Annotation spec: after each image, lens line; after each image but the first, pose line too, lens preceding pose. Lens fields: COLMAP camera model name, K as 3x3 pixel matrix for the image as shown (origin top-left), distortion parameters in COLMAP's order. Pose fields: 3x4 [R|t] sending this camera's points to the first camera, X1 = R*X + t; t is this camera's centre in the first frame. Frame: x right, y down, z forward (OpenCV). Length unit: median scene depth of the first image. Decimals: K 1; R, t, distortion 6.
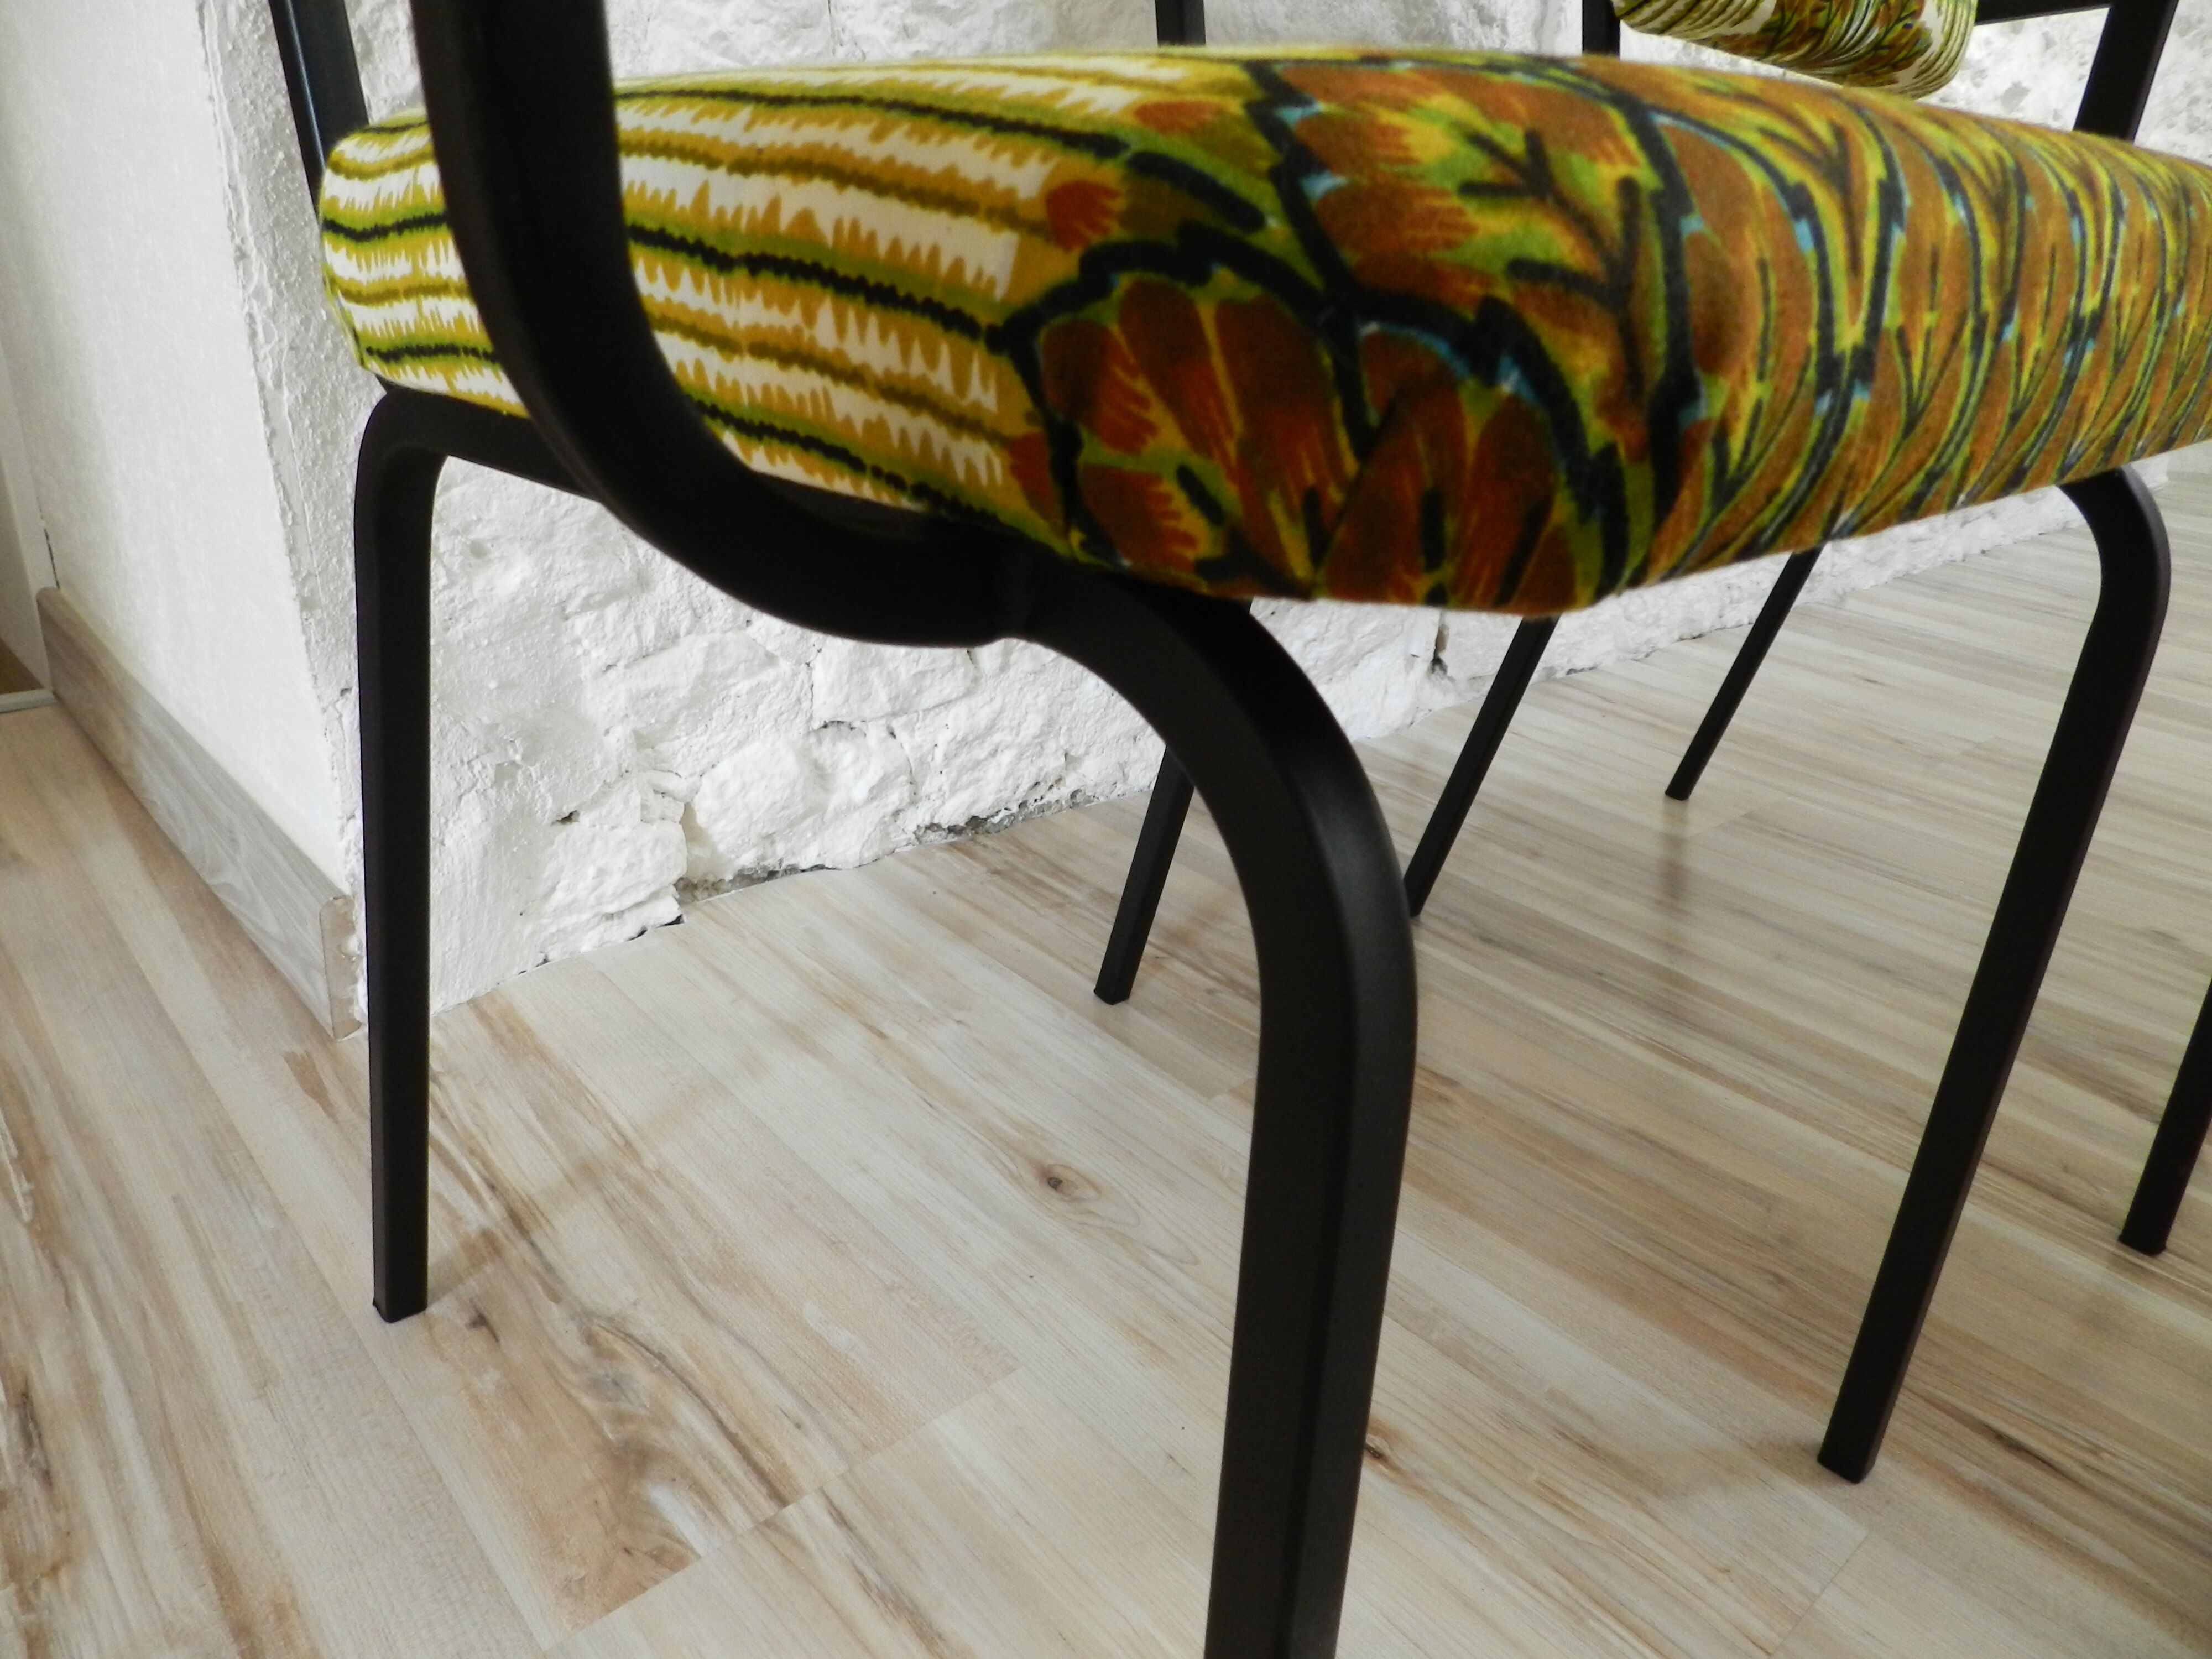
lens RADIAL K [[1479.7, 0, 1101.8], [0, 1479.7, 837.7], [0, 0, 1]] dist [0.012541, -0.000597]
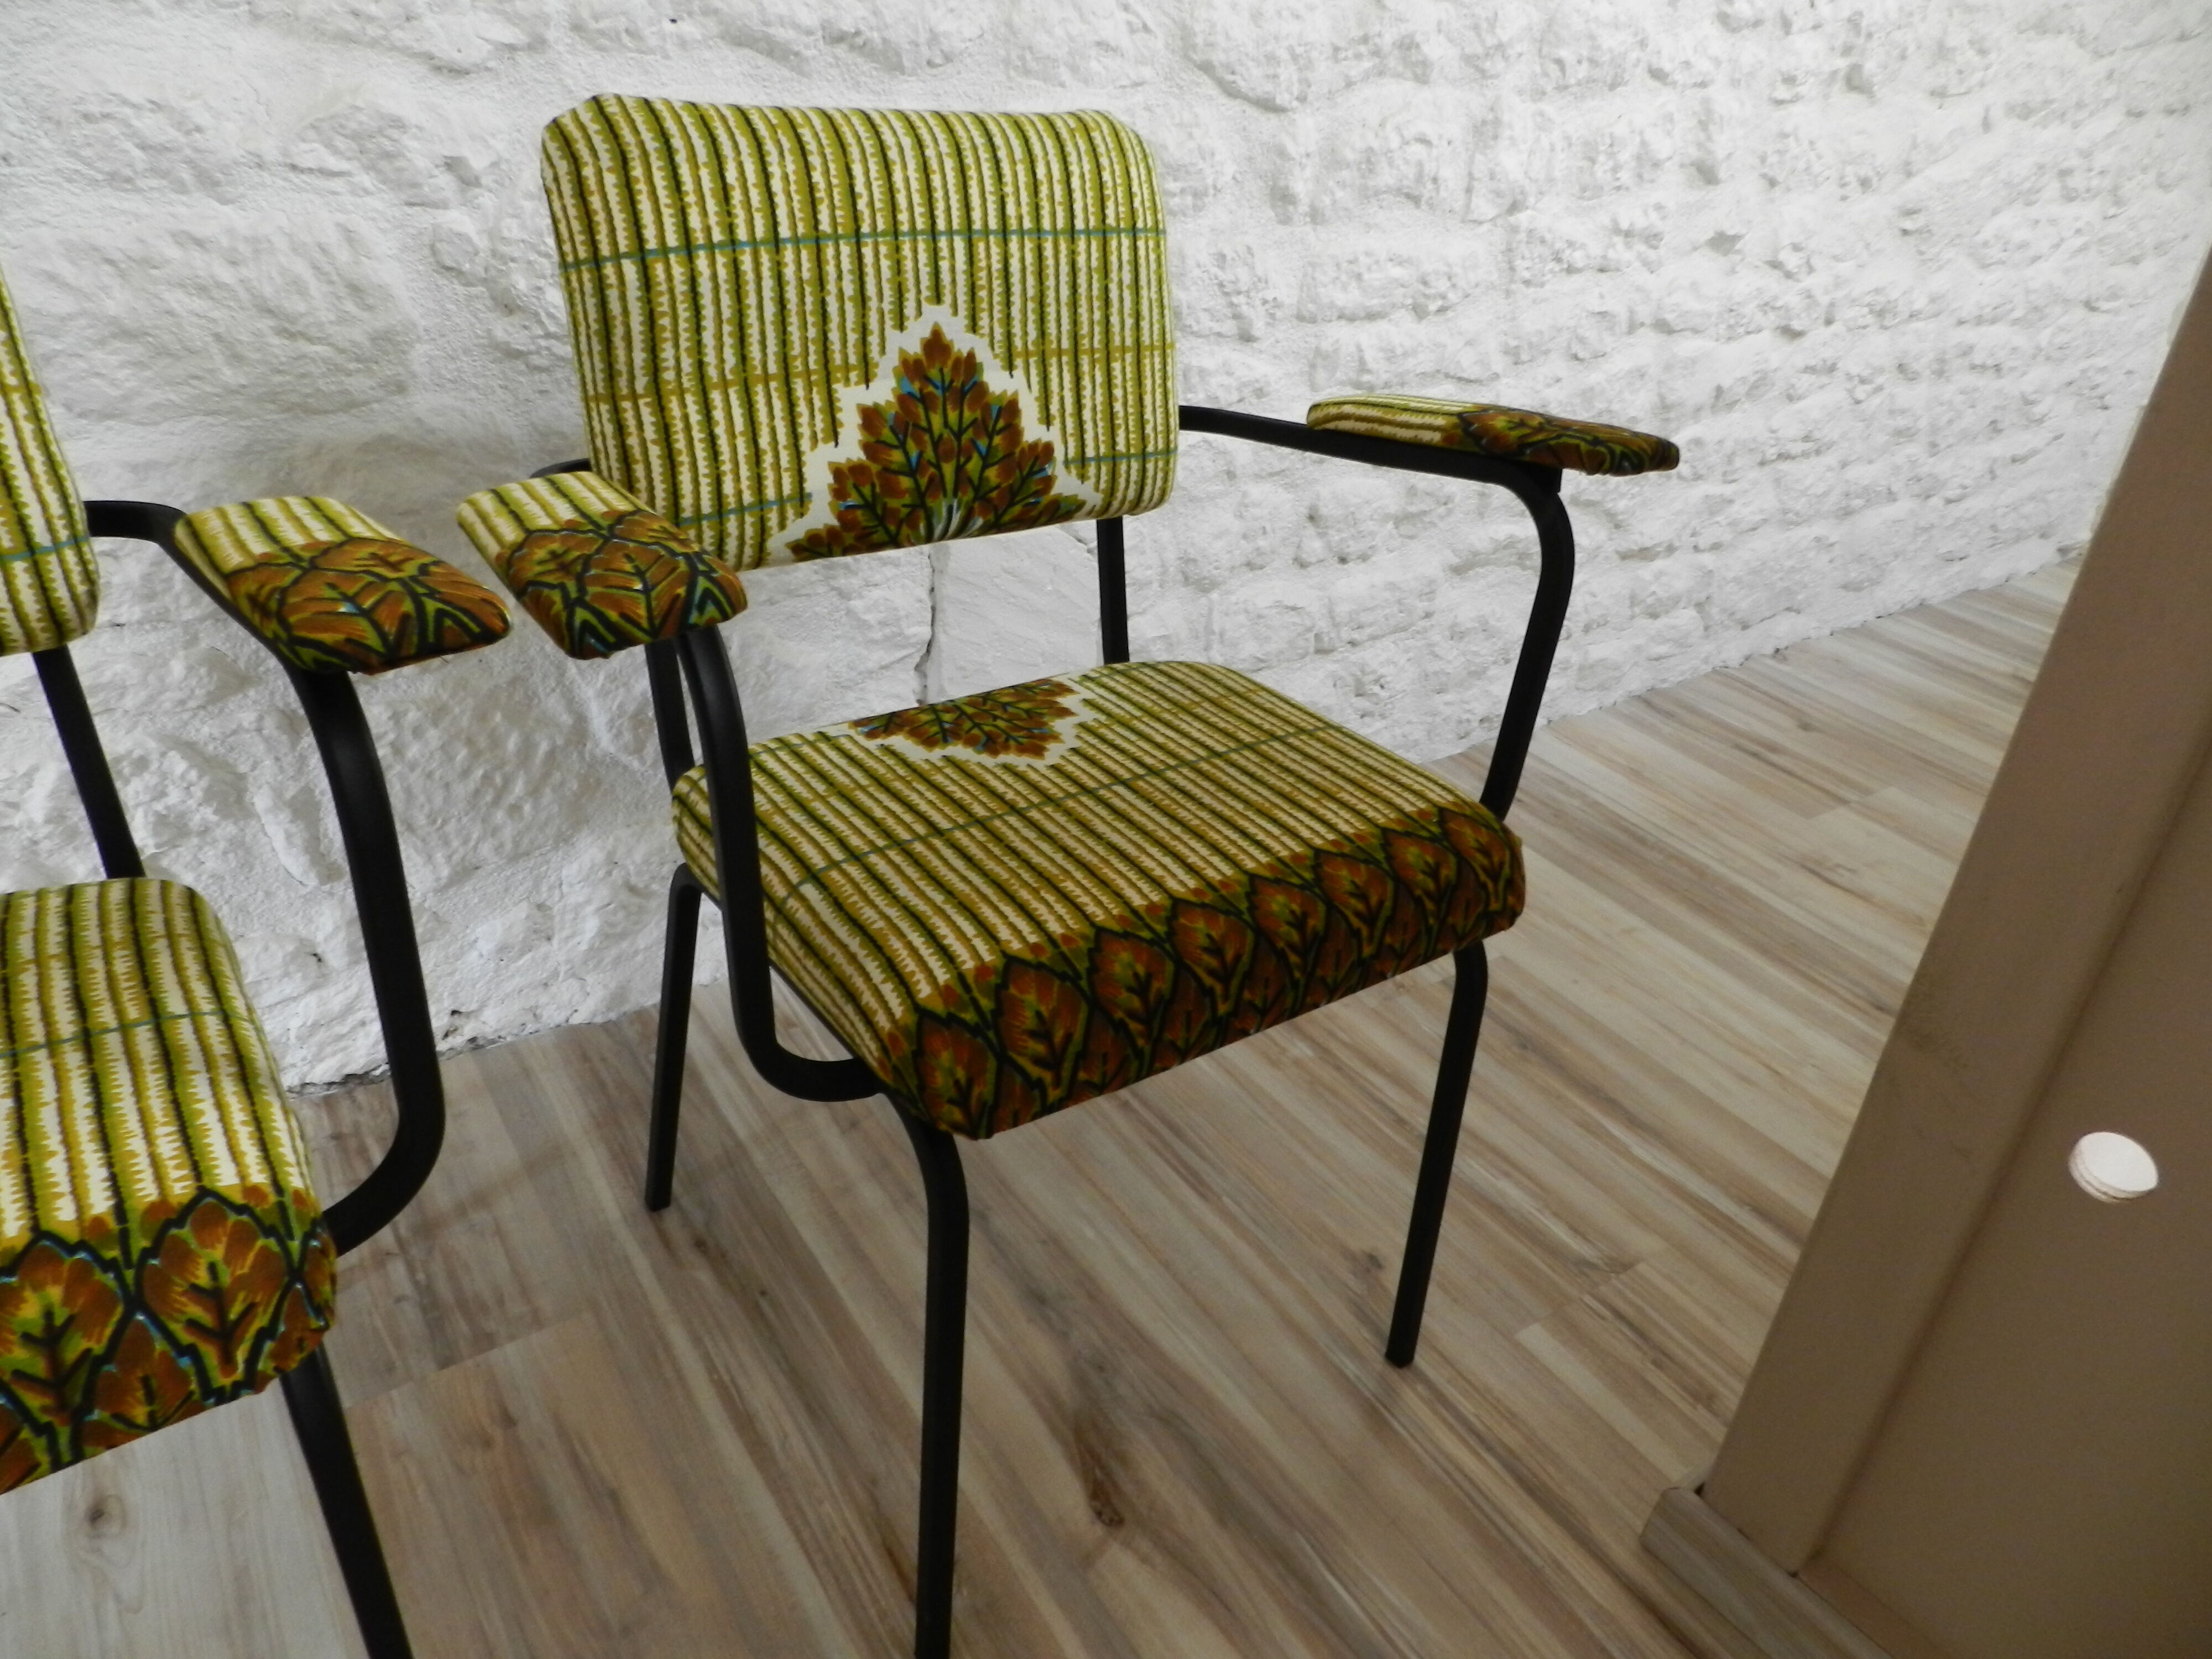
lens RADIAL K [[1479.7, 0, 1101.1], [0, 1479.7, 833.1], [0, 0, 1]] dist [0.012541, -0.000597]
pose [[0.990063, 0.067207, -0.123524, 1.242267], [-0.052620, 0.991645, 0.117776, -0.727702], [0.130407, -0.110105, 0.985328, -0.148206]]
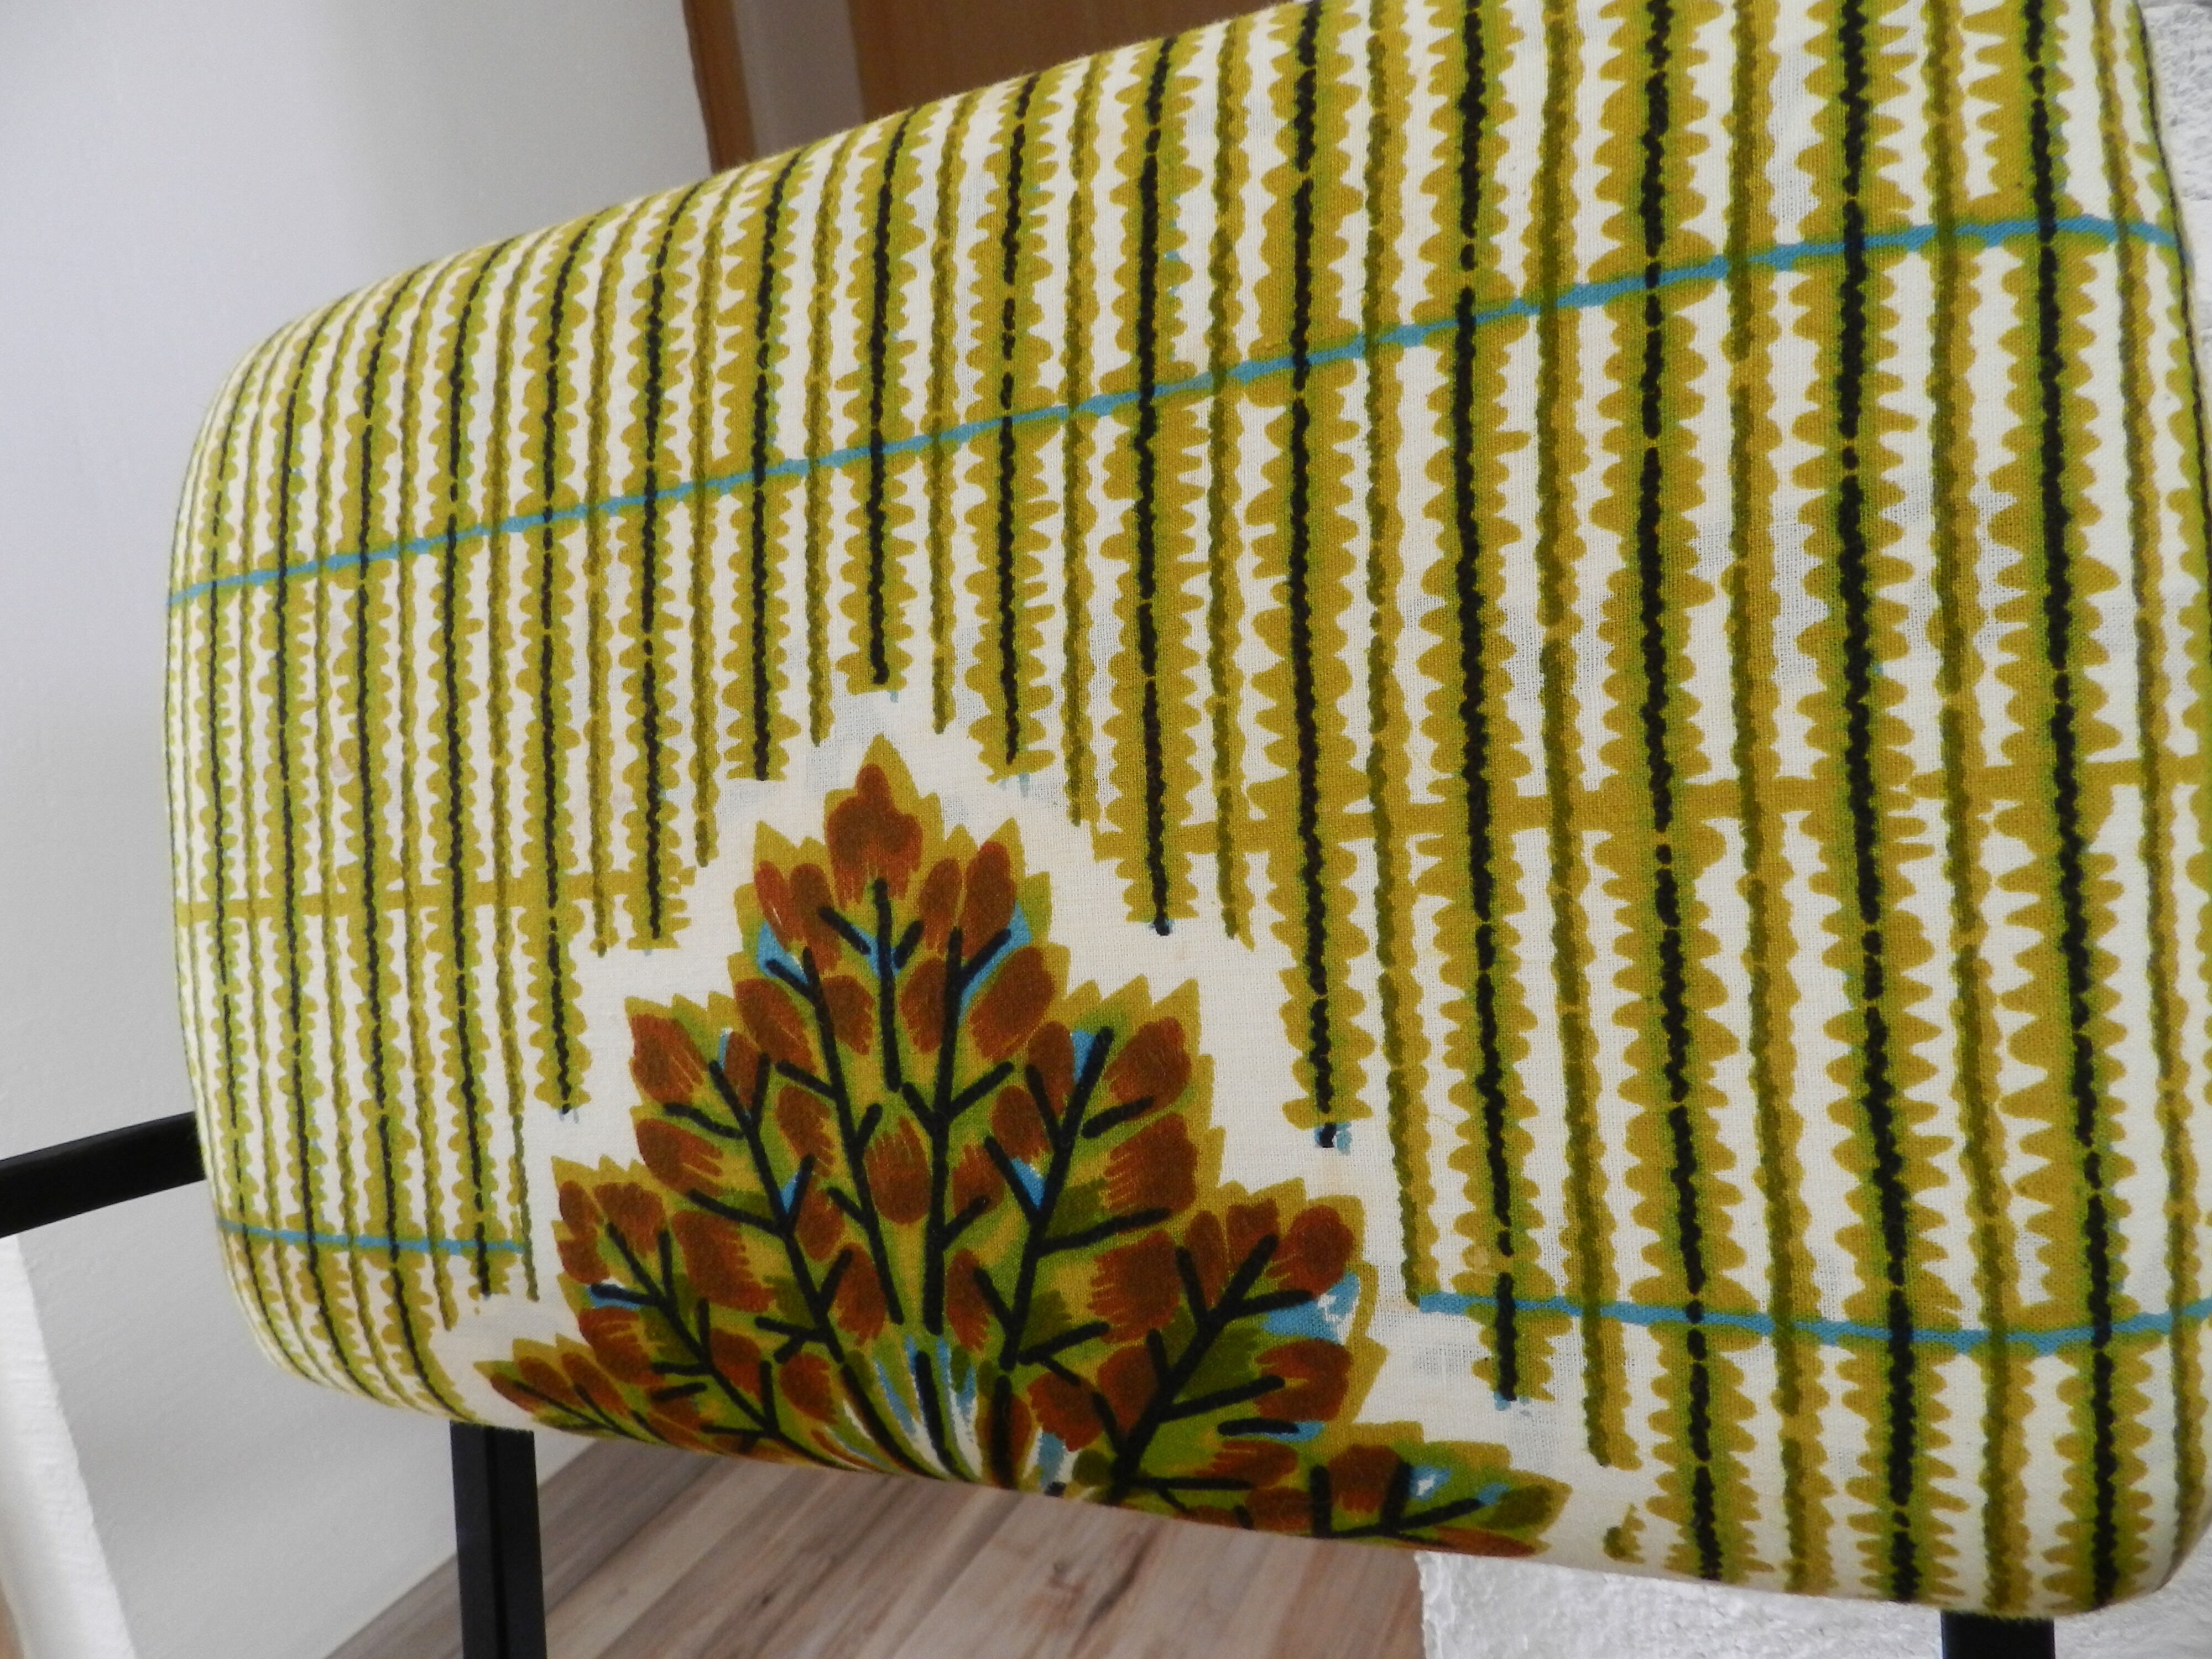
lens RADIAL K [[1479.7, 0, 1100.0], [0, 1479.7, 843.4], [0, 0, 1]] dist [0.012541, -0.000597]
pose [[0.402297, 0.072405, -0.912641, 0.363576], [-0.220370, 0.975216, -0.019771, -0.822998], [0.888591, 0.209073, 0.408283, 0.651397]]
